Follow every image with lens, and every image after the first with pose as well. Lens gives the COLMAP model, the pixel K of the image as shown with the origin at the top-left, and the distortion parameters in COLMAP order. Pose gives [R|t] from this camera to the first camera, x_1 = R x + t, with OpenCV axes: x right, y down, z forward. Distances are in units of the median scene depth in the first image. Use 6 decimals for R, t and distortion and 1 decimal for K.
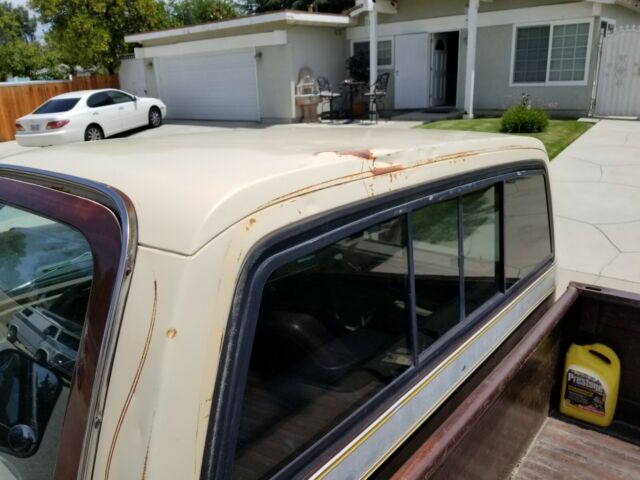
lens RADIAL K [[493.5, 0, 313.4], [0, 493.5, 239.7], [0, 0, 1]] dist [0.048440, -0.082959]
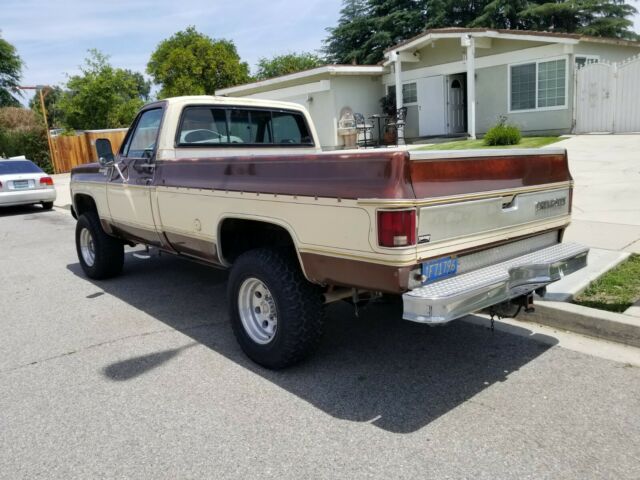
lens RADIAL K [[493.5, 0, 313.4], [0, 493.5, 239.7], [0, 0, 1]] dist [0.048440, -0.082959]
pose [[0.984341, 0.002023, -0.176262, 0.123516], [-0.018013, 0.995854, -0.089165, 0.106347], [0.175351, 0.090944, 0.980297, -0.228597]]
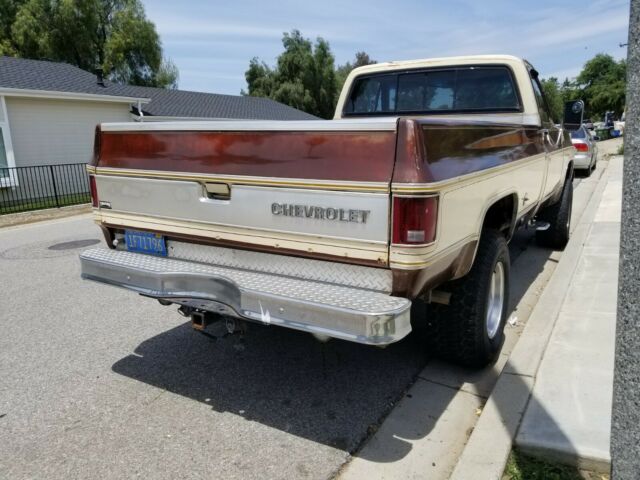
lens RADIAL K [[493.5, 0, 313.4], [0, 493.5, 239.7], [0, 0, 1]] dist [0.048440, -0.082959]
pose [[0.145575, 0.209946, -0.966815, 0.312315], [-0.244368, 0.954576, 0.170494, 0.055336], [0.958693, 0.211438, 0.190266, -0.027114]]
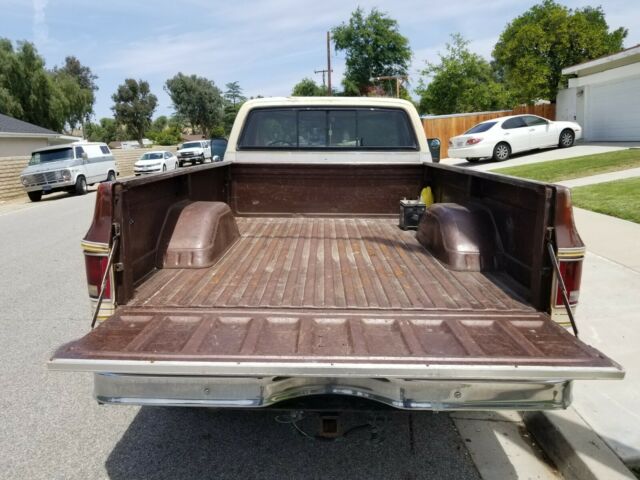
lens RADIAL K [[493.5, 0, 313.4], [0, 493.5, 239.7], [0, 0, 1]] dist [0.048440, -0.082959]
pose [[0.614180, 0.151914, -0.774406, 0.256837], [-0.204540, 0.978407, 0.029712, 0.064526], [0.762198, 0.140149, 0.631990, -0.113076]]
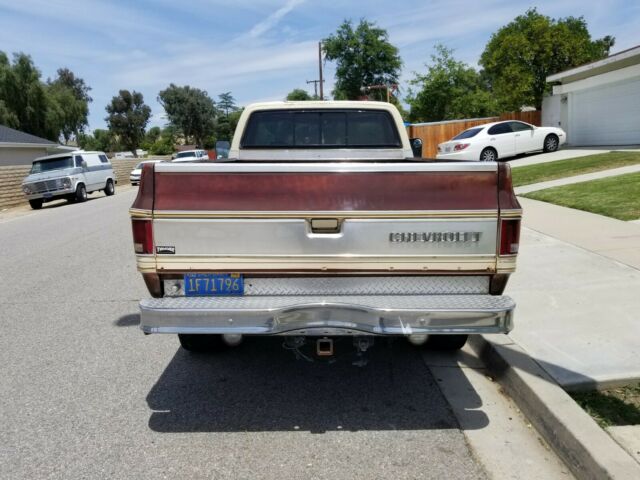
lens RADIAL K [[493.5, 0, 313.4], [0, 493.5, 239.7], [0, 0, 1]] dist [0.048440, -0.082959]
pose [[0.625145, 0.130337, -0.769549, 0.284841], [-0.193280, 0.981101, 0.009156, 0.077131], [0.756199, 0.143015, 0.638522, -0.133878]]
